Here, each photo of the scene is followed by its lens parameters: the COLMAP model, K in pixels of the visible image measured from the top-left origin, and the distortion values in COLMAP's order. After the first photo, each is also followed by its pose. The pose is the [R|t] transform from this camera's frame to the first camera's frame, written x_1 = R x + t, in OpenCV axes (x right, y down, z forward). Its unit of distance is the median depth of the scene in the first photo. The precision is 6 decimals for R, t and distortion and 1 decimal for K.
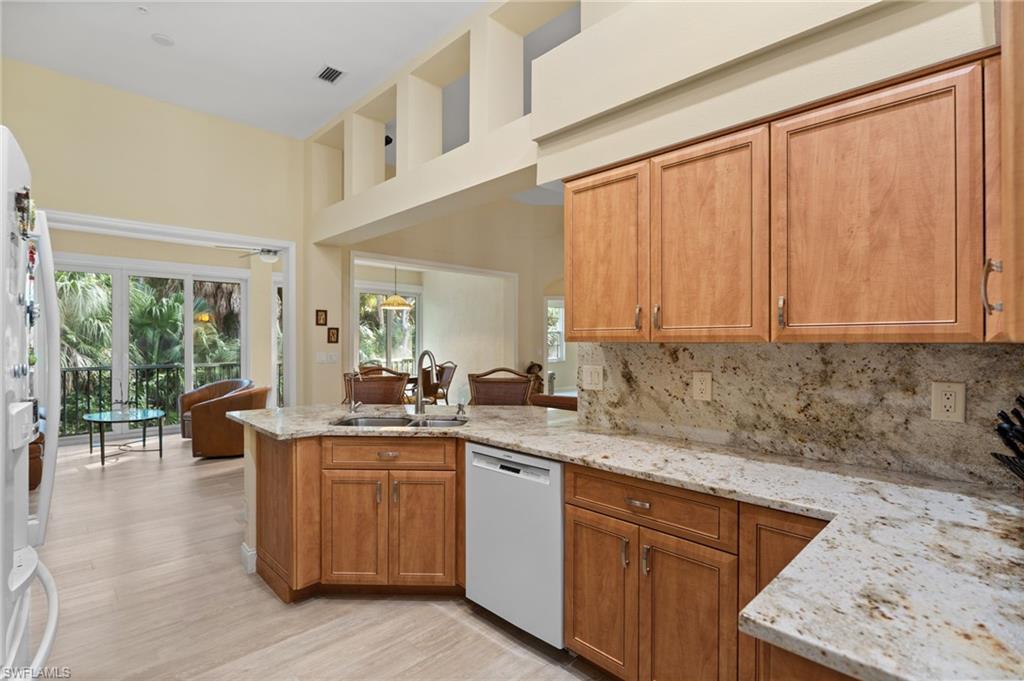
lens RADIAL K [[458.1, 0, 502.3], [0, 458.1, 340.9], [0, 0, 1]] dist [-0.003295, 0.000240]
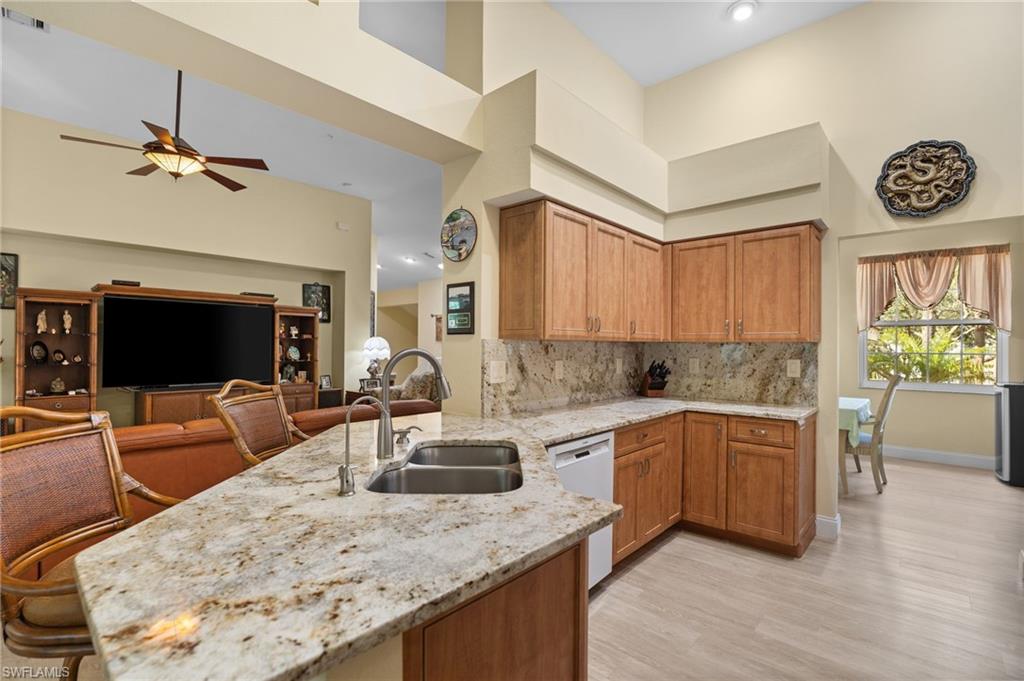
lens RADIAL K [[458.1, 0, 511.7], [0, 458.1, 341.0], [0, 0, 1]] dist [-0.003295, 0.000240]
pose [[-0.040437, 0.009573, 0.999136, -1.071287], [-0.011208, 0.999887, -0.010034, 0.020942], [-0.999119, -0.011604, -0.040325, 1.212854]]
